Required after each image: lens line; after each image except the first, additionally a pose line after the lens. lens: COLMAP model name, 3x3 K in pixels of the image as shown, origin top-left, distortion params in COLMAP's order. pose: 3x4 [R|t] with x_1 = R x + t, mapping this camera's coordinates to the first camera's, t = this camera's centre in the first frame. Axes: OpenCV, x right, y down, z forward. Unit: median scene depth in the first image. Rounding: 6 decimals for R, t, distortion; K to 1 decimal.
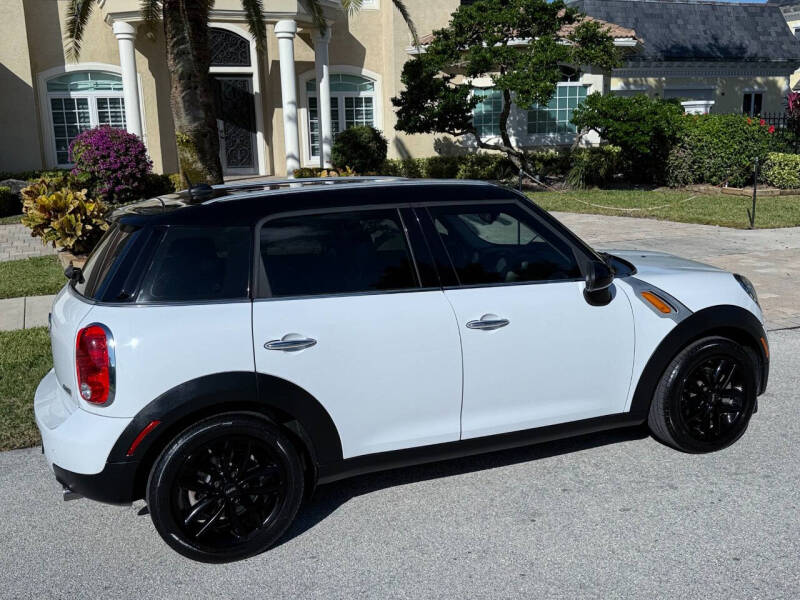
lens RADIAL K [[806.2, 0, 399.4], [0, 806.2, 304.1], [0, 0, 1]] dist [0.180041, -0.385243]
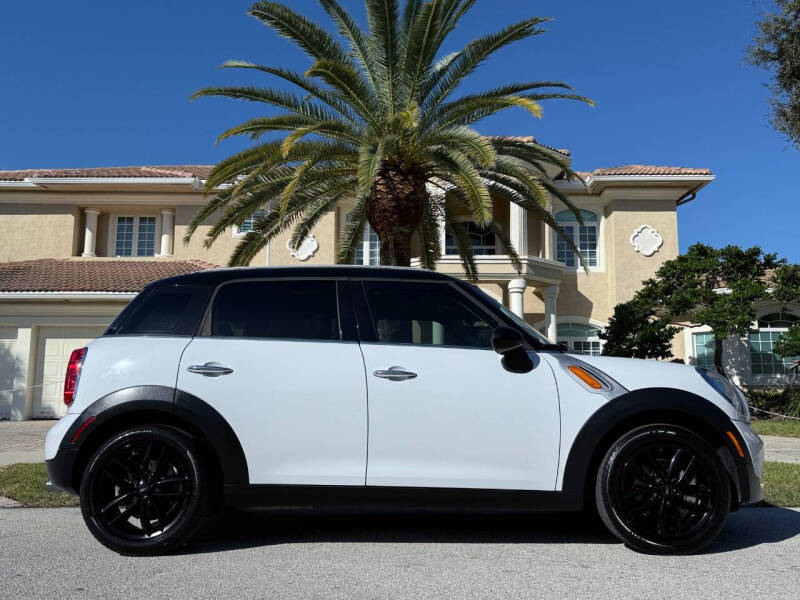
lens RADIAL K [[679.3, 0, 401.6], [0, 679.3, 305.6], [0, 0, 1]] dist [0.148302, -0.289902]
pose [[0.920926, -0.027662, -0.388754, 0.110629], [-0.107781, 0.940501, -0.322245, 0.053823], [0.374538, 0.338664, 0.863150, 0.038459]]
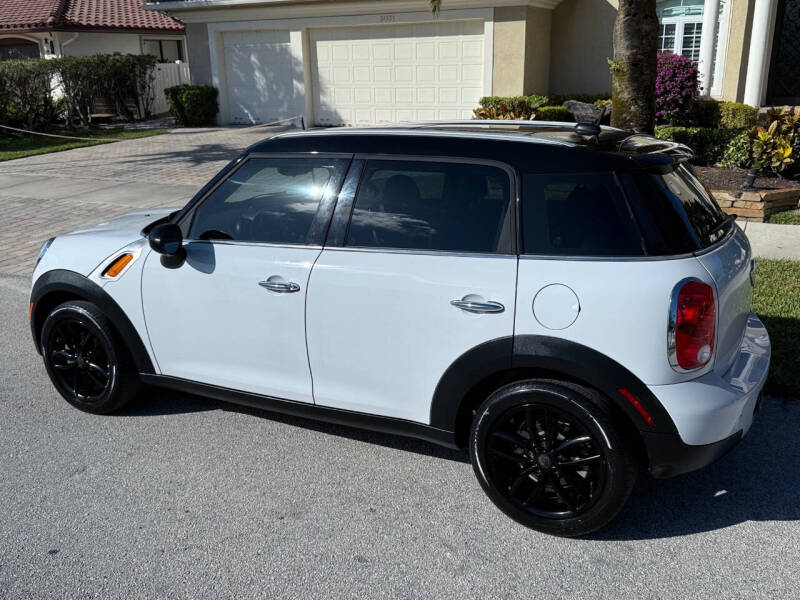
lens RADIAL K [[732.4, 0, 406.7], [0, 732.4, 302.4], [0, 0, 1]] dist [0.065600, -0.102667]
pose [[0.648430, 0.246206, -0.720362, 0.178213], [-0.158456, 0.969183, 0.188615, -0.033177], [0.744601, -0.008157, 0.667460, 0.125824]]
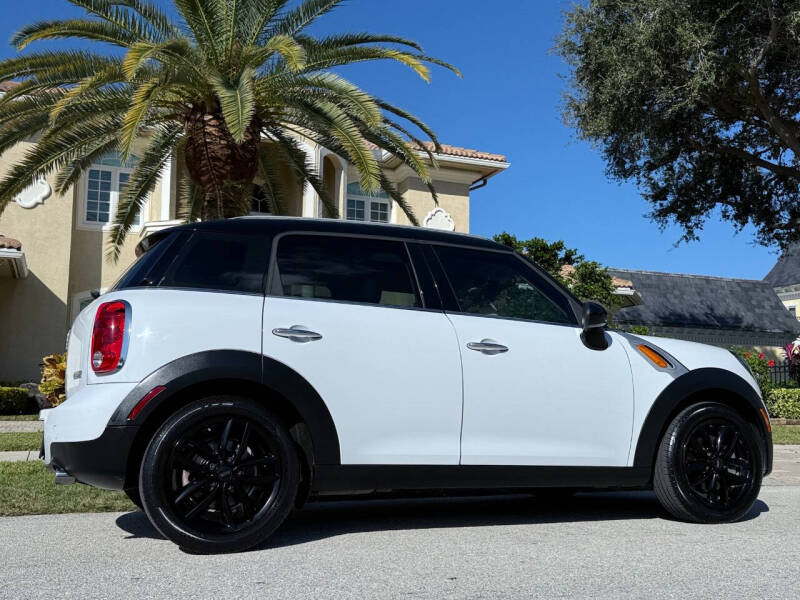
lens RADIAL K [[806.2, 0, 399.4], [0, 806.2, 304.1], [0, 0, 1]] dist [0.180041, -0.385243]
pose [[0.999291, 0.033106, -0.017930, 0.002989], [-0.037181, 0.942677, -0.331630, 0.073445], [0.005923, 0.332061, 0.943239, 0.000629]]
